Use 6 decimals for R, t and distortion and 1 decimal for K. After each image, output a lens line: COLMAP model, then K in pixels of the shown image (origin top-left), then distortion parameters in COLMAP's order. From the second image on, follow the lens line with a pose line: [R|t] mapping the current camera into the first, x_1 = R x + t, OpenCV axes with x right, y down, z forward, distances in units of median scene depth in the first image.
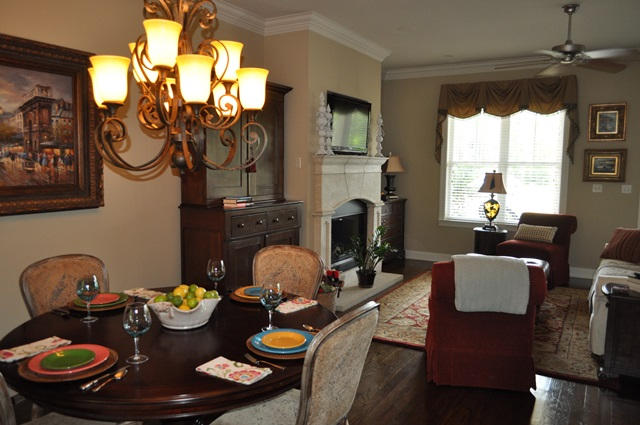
lens RADIAL K [[493.4, 0, 318.4], [0, 493.4, 211.9], [0, 0, 1]] dist [-0.014164, 0.004291]
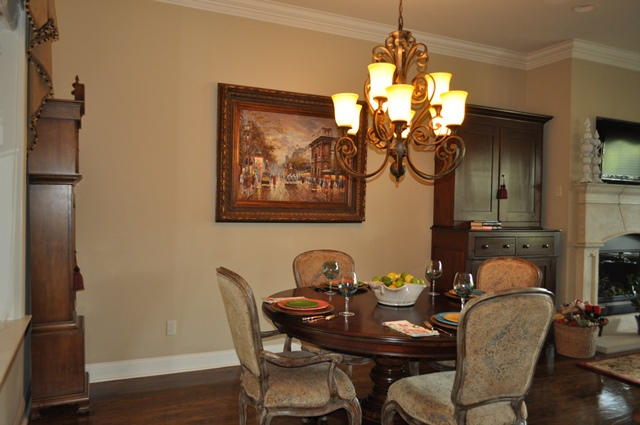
lens RADIAL K [[493.4, 0, 318.4], [0, 493.4, 211.9], [0, 0, 1]] dist [-0.014164, 0.004291]
pose [[0.827389, 0.011255, -0.561516, 0.174467], [-0.066817, 0.994671, -0.078518, 0.075508], [0.557640, 0.102484, 0.823732, -0.094121]]
